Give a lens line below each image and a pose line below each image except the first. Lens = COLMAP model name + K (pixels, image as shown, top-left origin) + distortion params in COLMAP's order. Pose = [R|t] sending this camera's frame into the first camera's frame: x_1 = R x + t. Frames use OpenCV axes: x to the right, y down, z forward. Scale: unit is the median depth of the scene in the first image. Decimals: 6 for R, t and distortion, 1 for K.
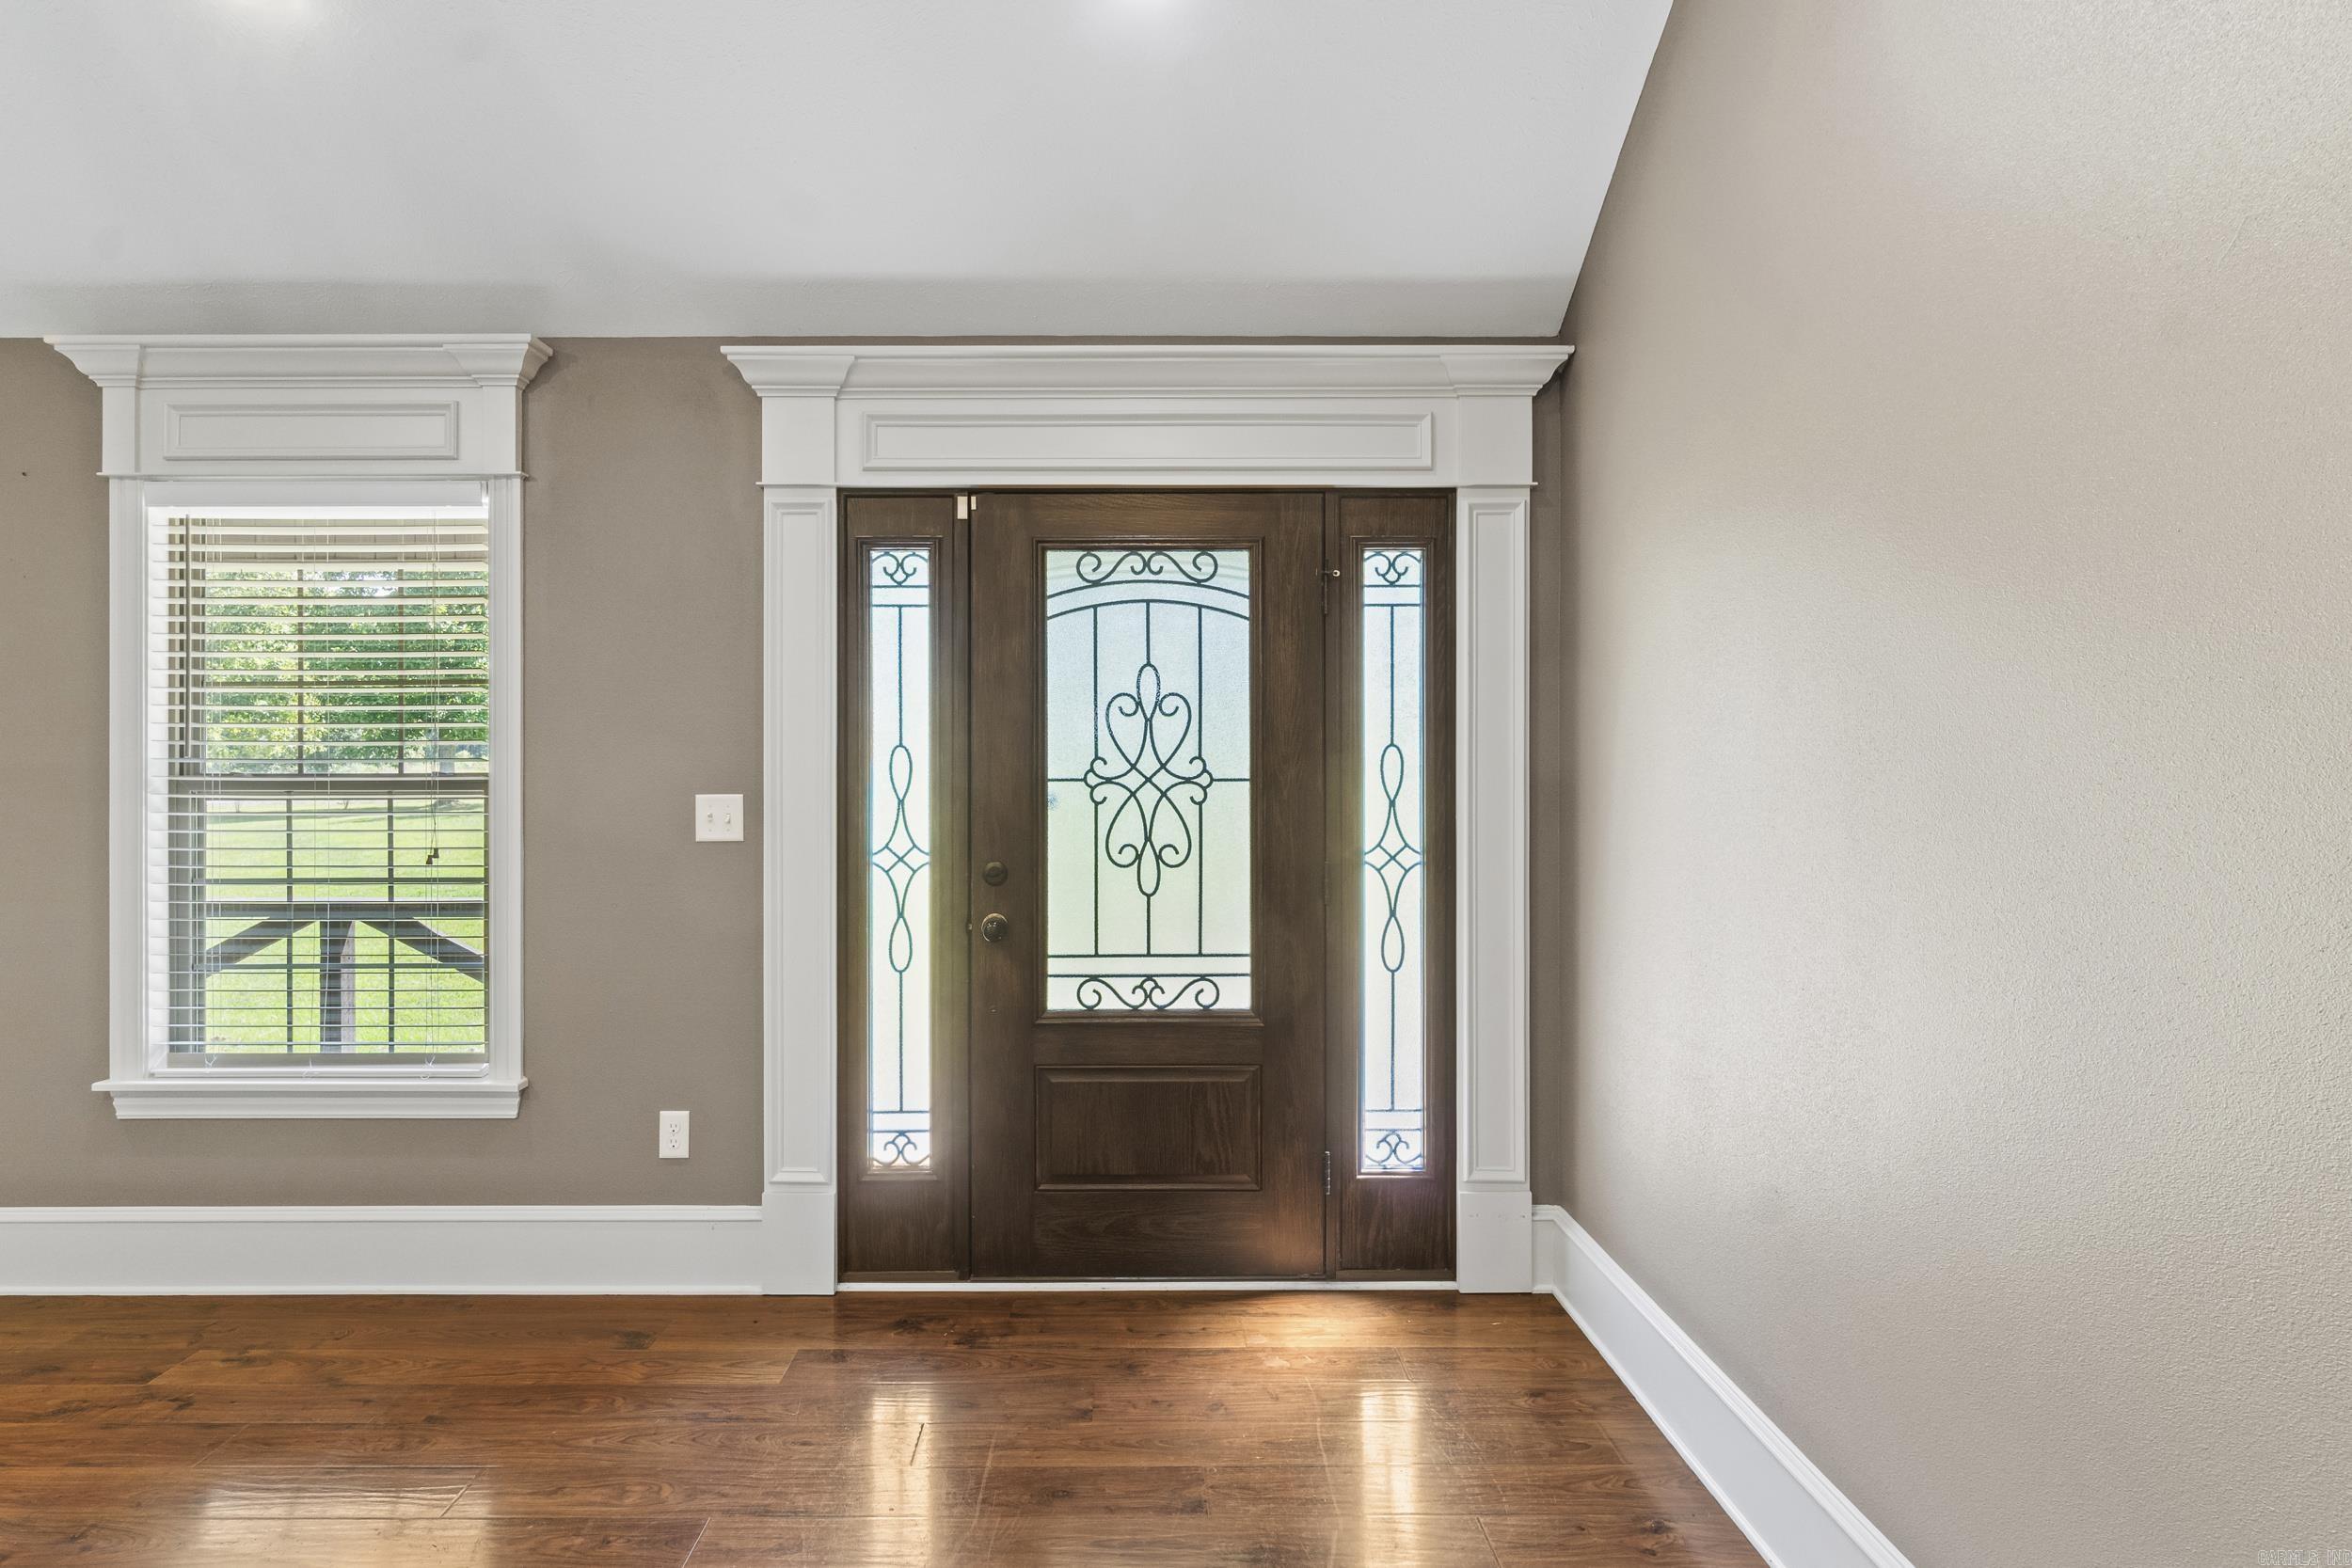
lens RADIAL K [[1201.5, 0, 1122.4], [0, 1201.5, 763.6], [0, 0, 1]] dist [-0.005029, 0.000344]
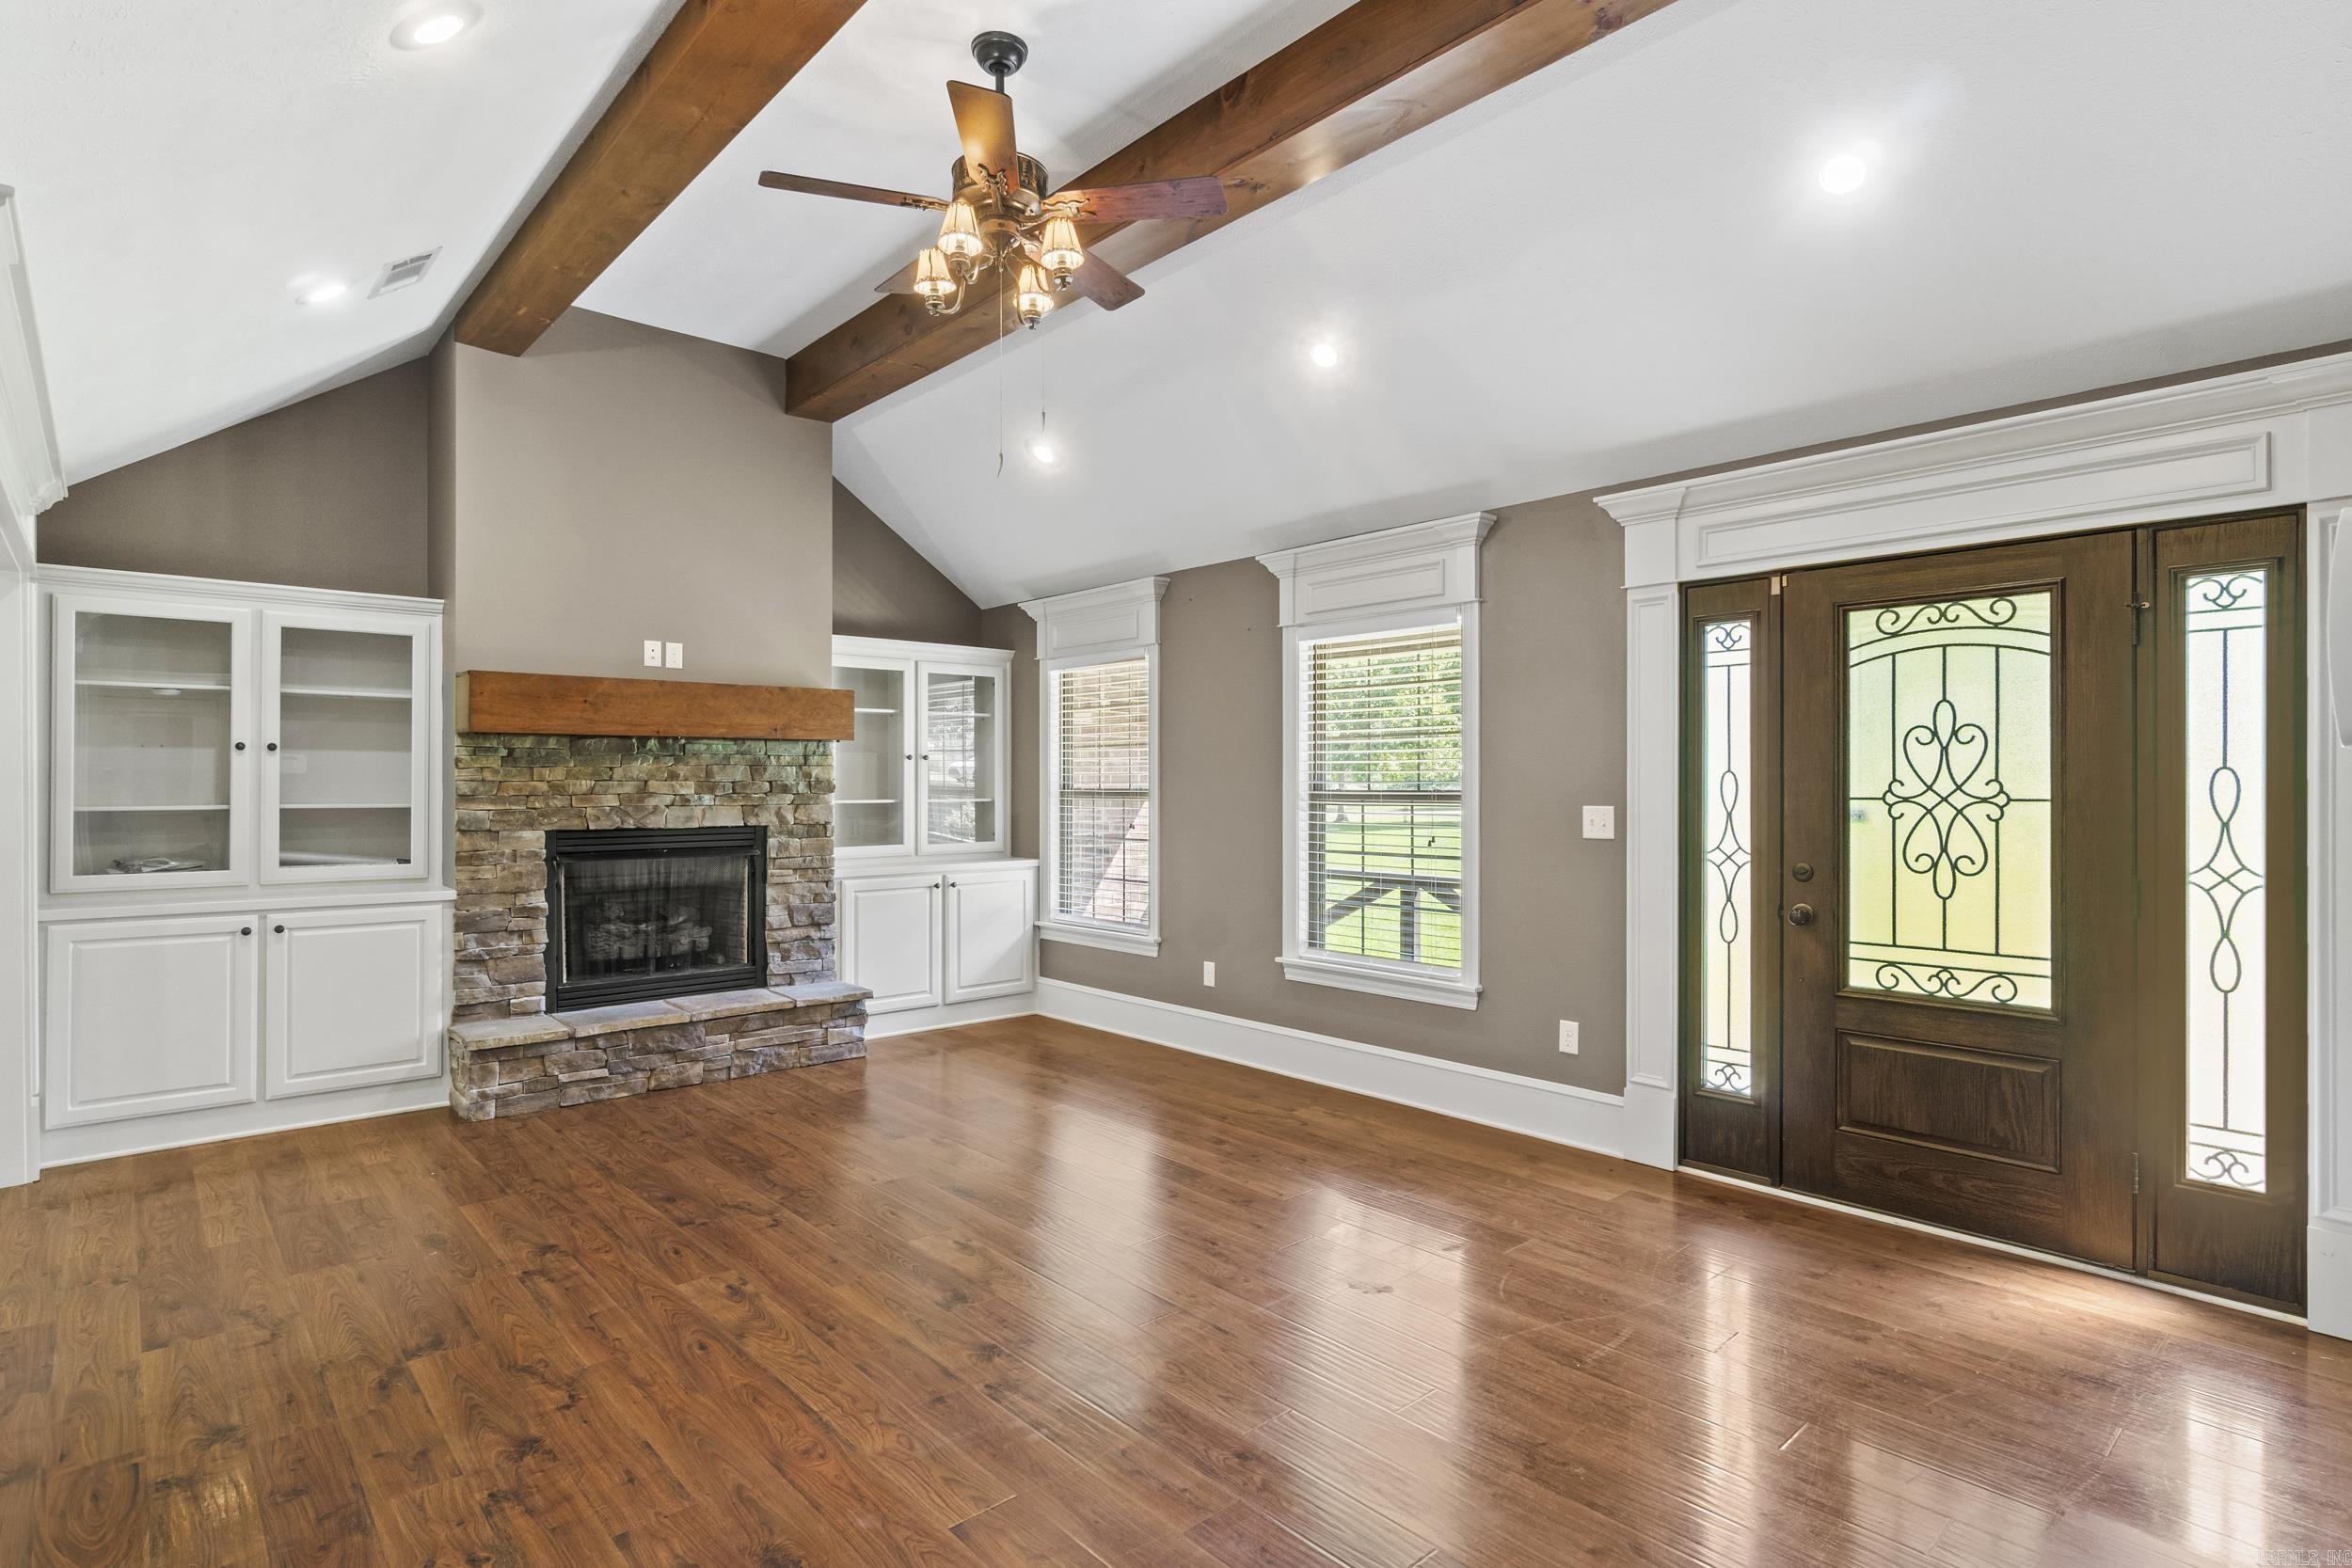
lens RADIAL K [[1201.5, 0, 1139.8], [0, 1201.5, 783.1], [0, 0, 1]] dist [-0.005029, 0.000344]
pose [[0.647171, 0.000966, -0.762344, 0.404861], [0.000155, 0.999999, 0.001399, -0.004039], [0.762345, -0.001024, 0.647170, -0.348829]]
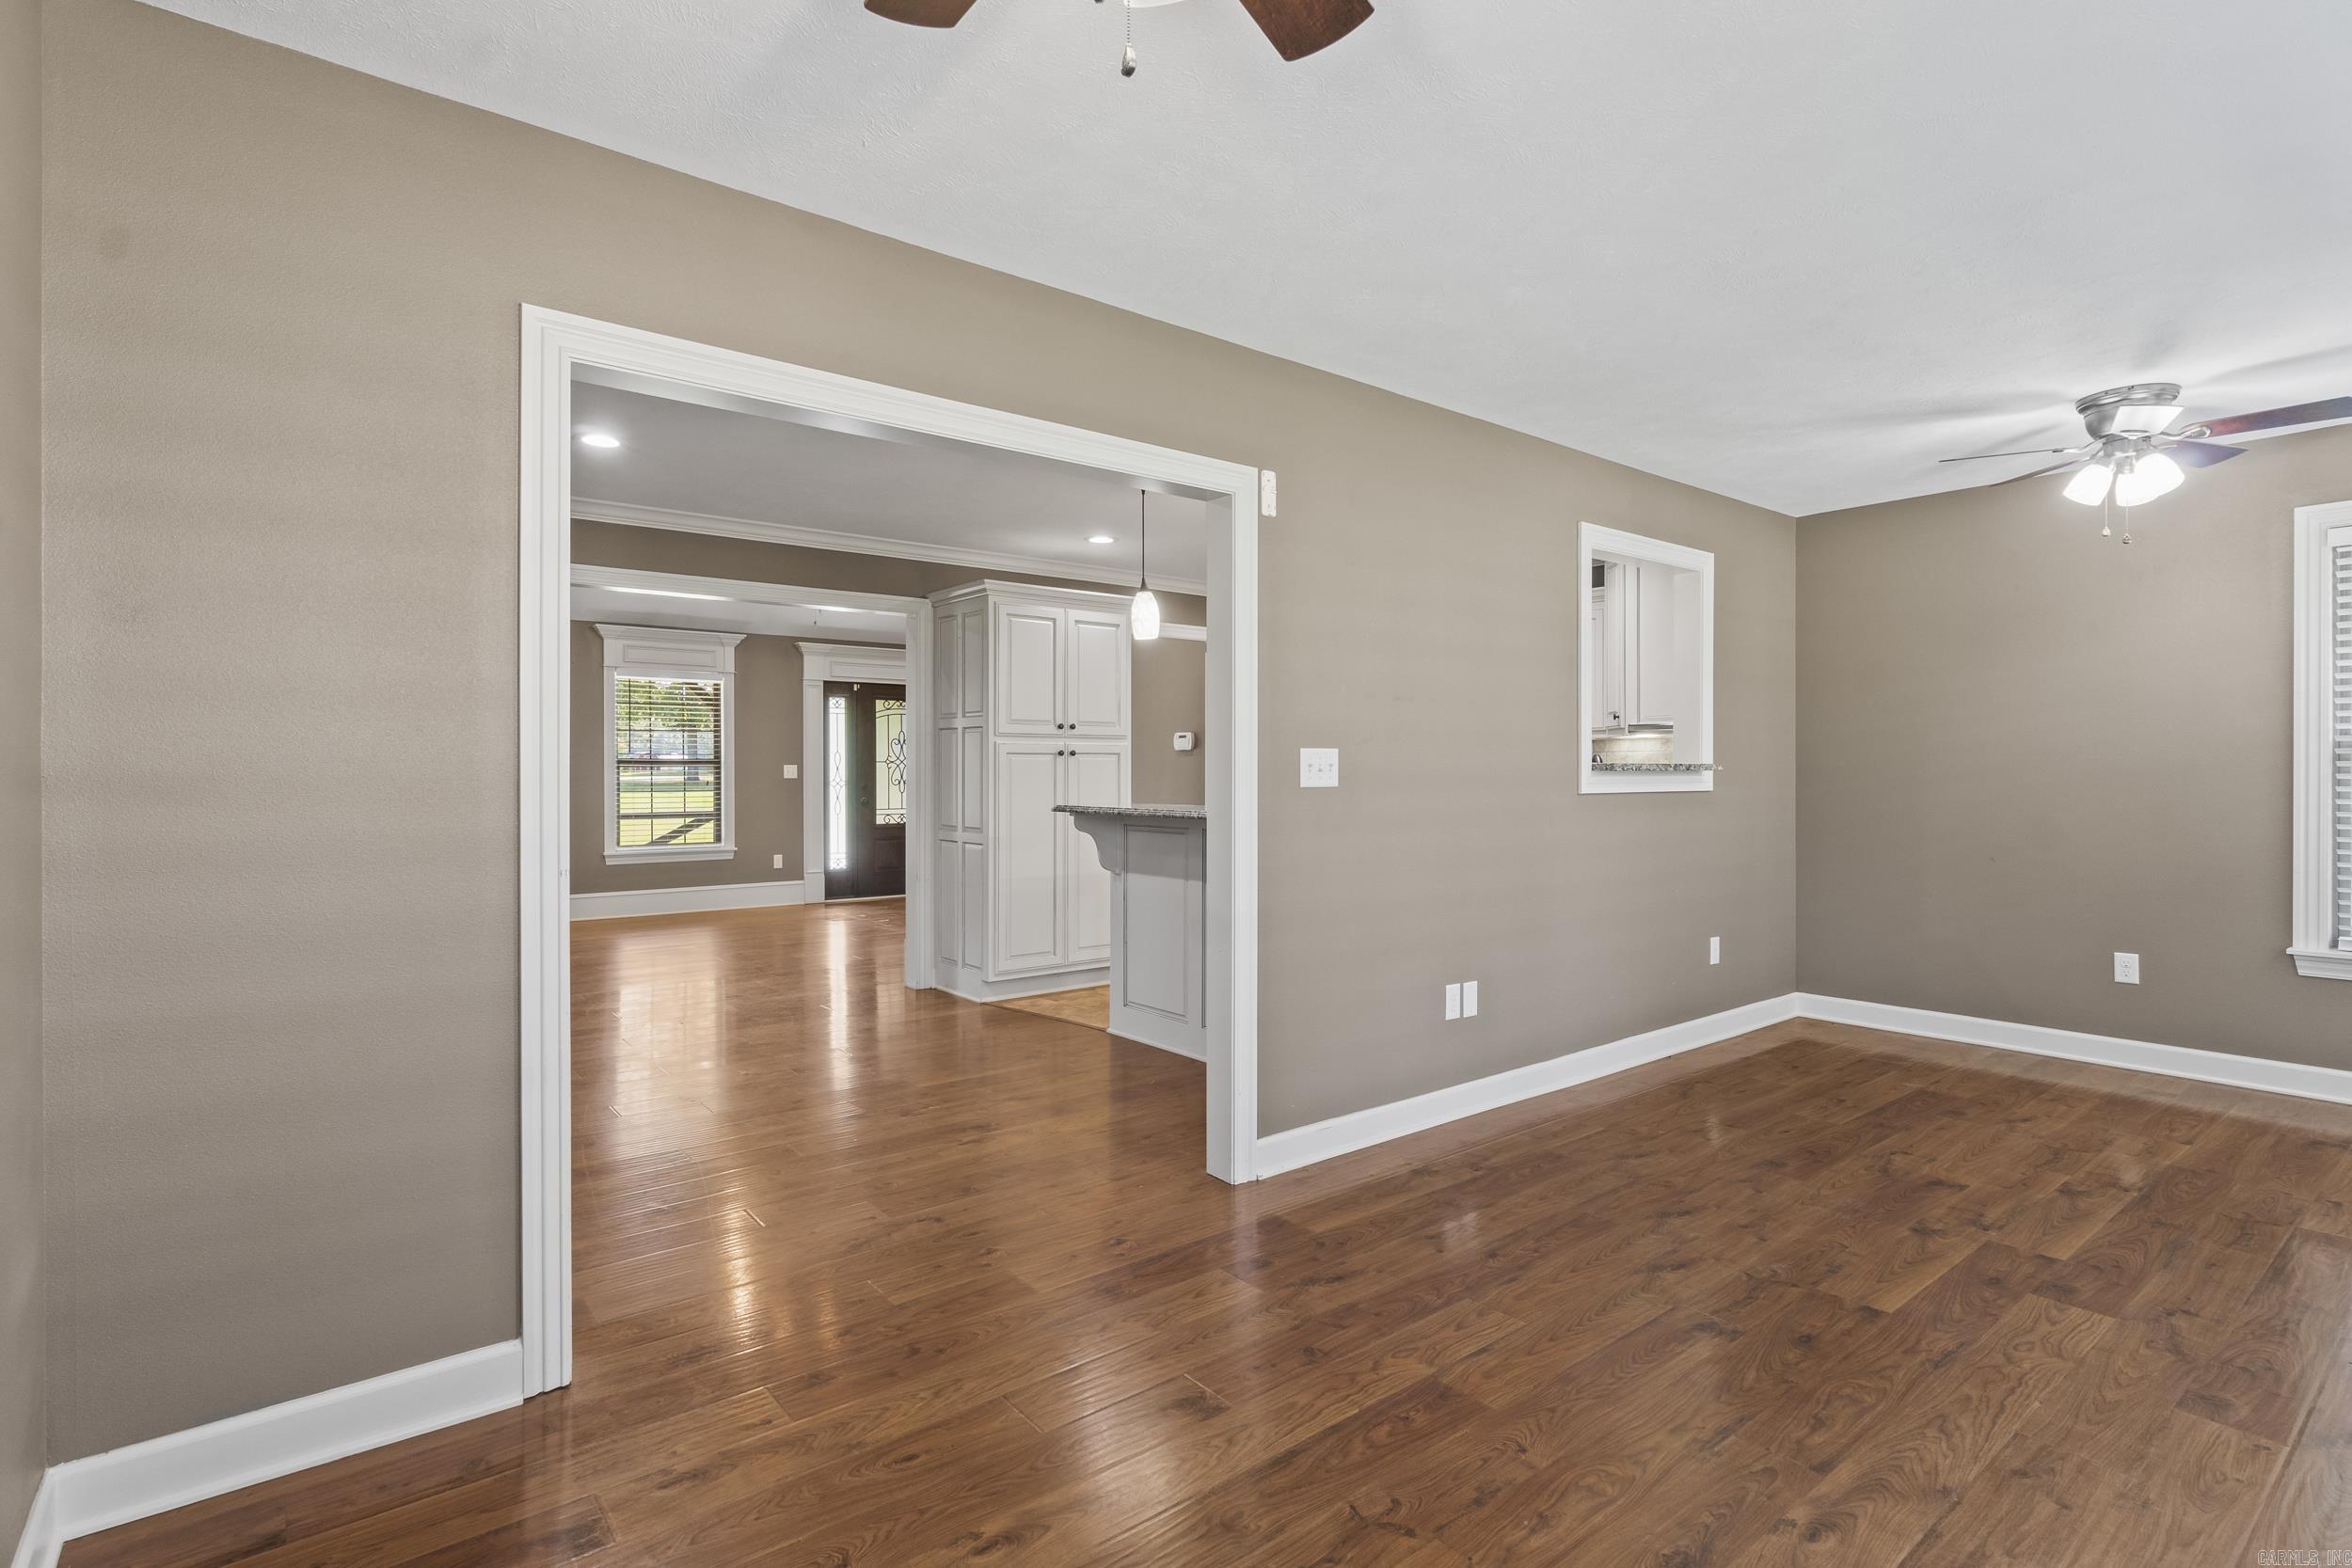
lens RADIAL K [[1136.9, 0, 1169.8], [0, 1136.9, 776.6], [0, 0, 1]] dist [0.001316, 0.001358]
pose [[0.783662, -0.002596, 0.621182, -1.541913], [0.001008, 0.999995, 0.002908, 0.050468], [-0.621187, -0.001653, 0.783661, -2.326930]]
